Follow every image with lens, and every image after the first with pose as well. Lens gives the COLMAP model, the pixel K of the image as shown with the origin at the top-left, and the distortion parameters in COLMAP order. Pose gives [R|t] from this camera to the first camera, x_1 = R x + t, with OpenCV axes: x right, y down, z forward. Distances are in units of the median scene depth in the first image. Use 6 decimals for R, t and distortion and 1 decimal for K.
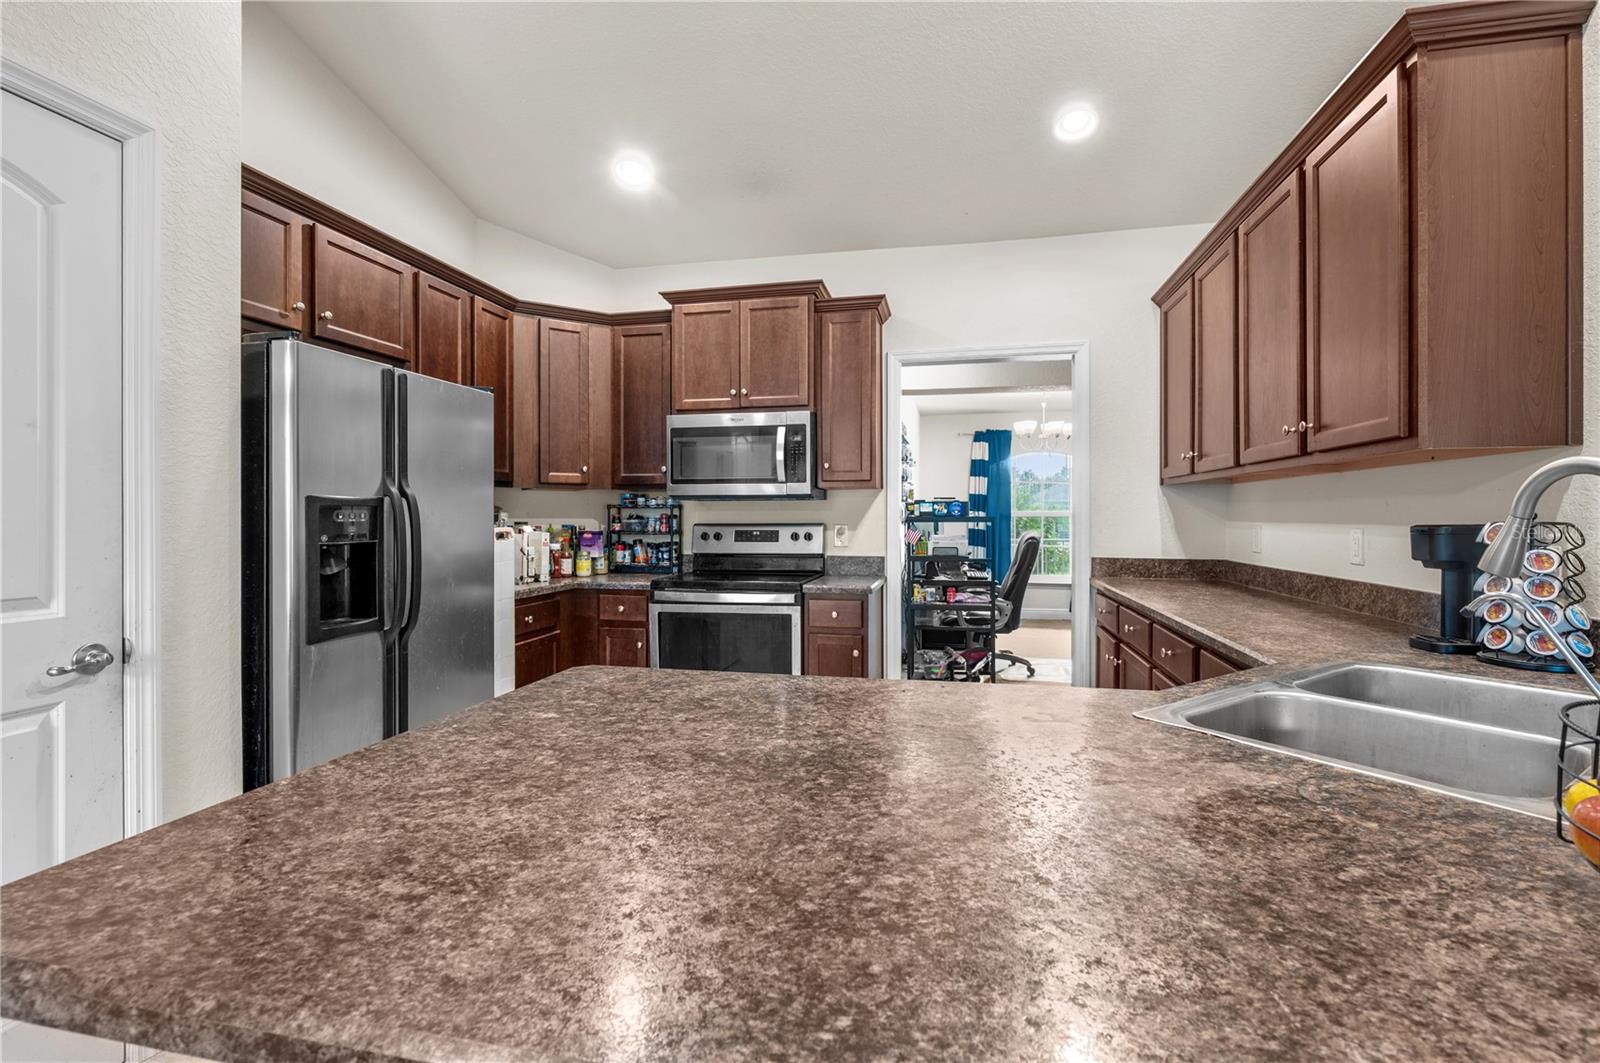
lens RADIAL K [[714.9, 0, 803.7], [0, 714.9, 515.2], [0, 0, 1]] dist [0.003579, -0.000046]
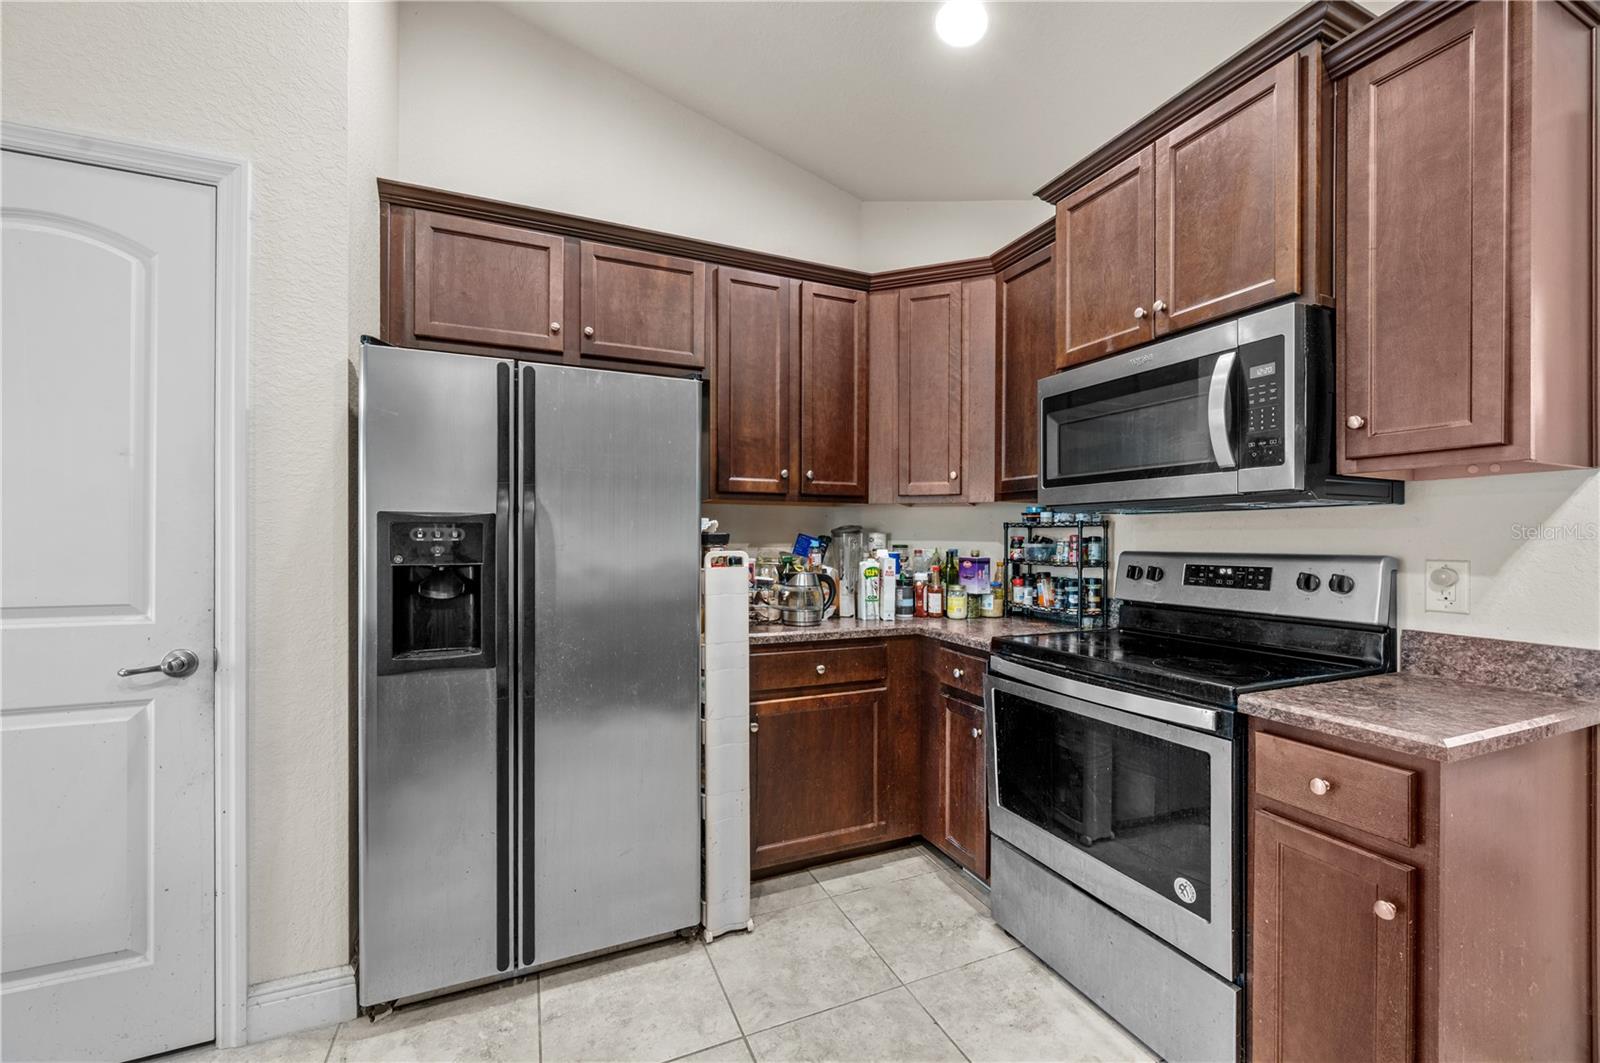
lens RADIAL K [[637.2, 0, 796.2], [0, 637.2, 538.3], [0, 0, 1]] dist [-0.001628, 0.001291]
pose [[0.582578, 0.003692, -0.812766, 0.149977], [-0.004306, 0.999990, 0.001457, 0.001212], [0.812763, 0.002651, 0.582588, 0.515954]]
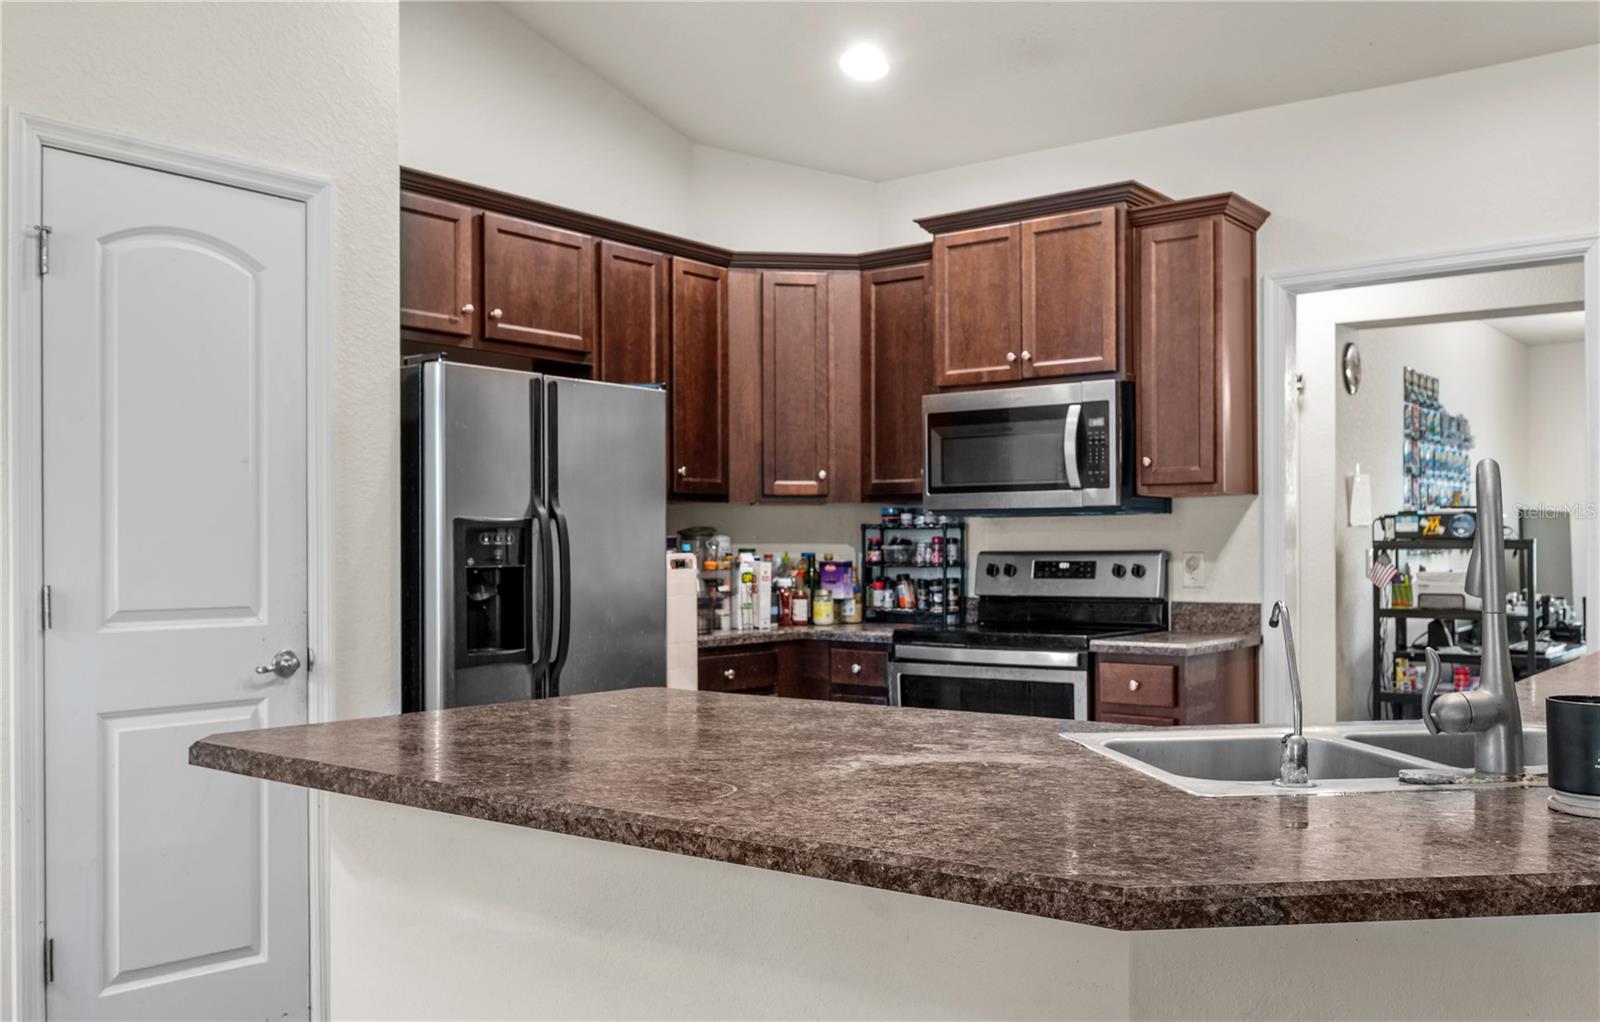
lens RADIAL K [[1382.9, 0, 841.2], [0, 1382.9, 544.4], [0, 0, 1]] dist [0.014388, 0.001302]
pose [[0.907879, -0.003175, -0.419220, 0.314714], [0.003233, 0.999995, -0.000571, 0.006393], [0.419219, -0.000838, 0.907885, -0.270436]]
